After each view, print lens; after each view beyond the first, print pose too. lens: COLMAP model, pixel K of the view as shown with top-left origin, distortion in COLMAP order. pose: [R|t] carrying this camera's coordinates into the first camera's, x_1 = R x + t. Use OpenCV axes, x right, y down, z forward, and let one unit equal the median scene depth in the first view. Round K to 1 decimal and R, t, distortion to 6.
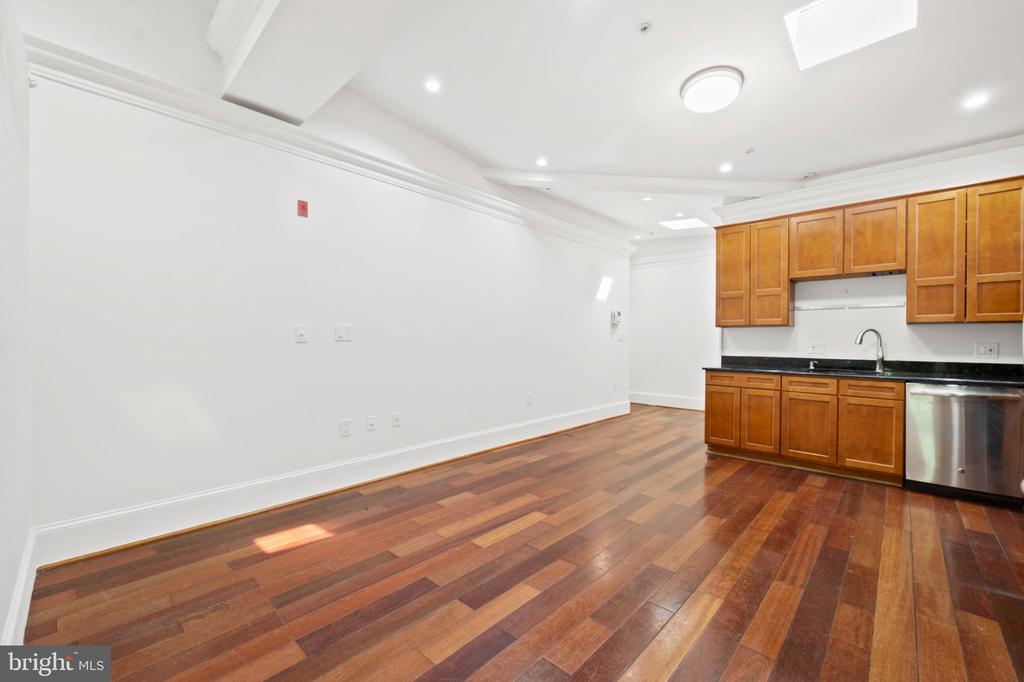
lens RADIAL K [[423.2, 0, 512.3], [0, 423.2, 342.2], [0, 0, 1]] dist [-0.000633, 0.000524]
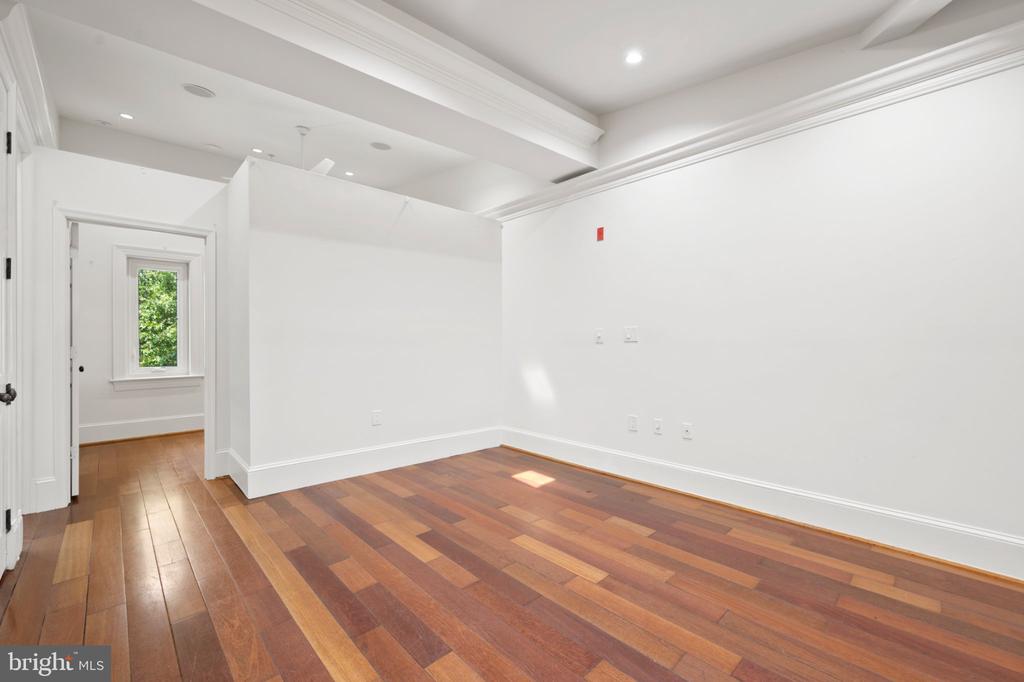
lens RADIAL K [[423.2, 0, 509.2], [0, 423.2, 342.7], [0, 0, 1]] dist [-0.000633, 0.000524]
pose [[-0.068336, 0.001613, -0.997661, 0.669629], [-0.006985, 0.999973, 0.002095, -0.000993], [0.997638, 0.007112, -0.068323, 0.737373]]
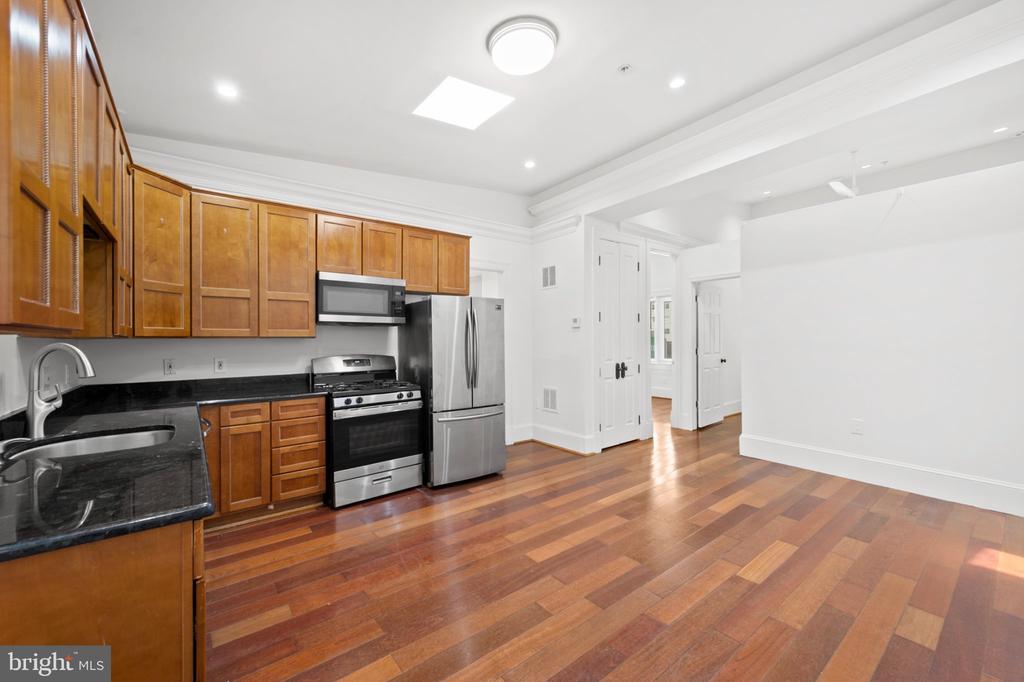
lens RADIAL K [[408.4, 0, 512.6], [0, 408.4, 337.4], [0, 0, 1]] dist [0.000956, -0.000034]
pose [[-0.986735, 0.005148, 0.162259, 0.312024], [0.005640, 0.999981, 0.002572, -0.042922], [-0.162243, 0.003453, -0.986745, 1.513676]]
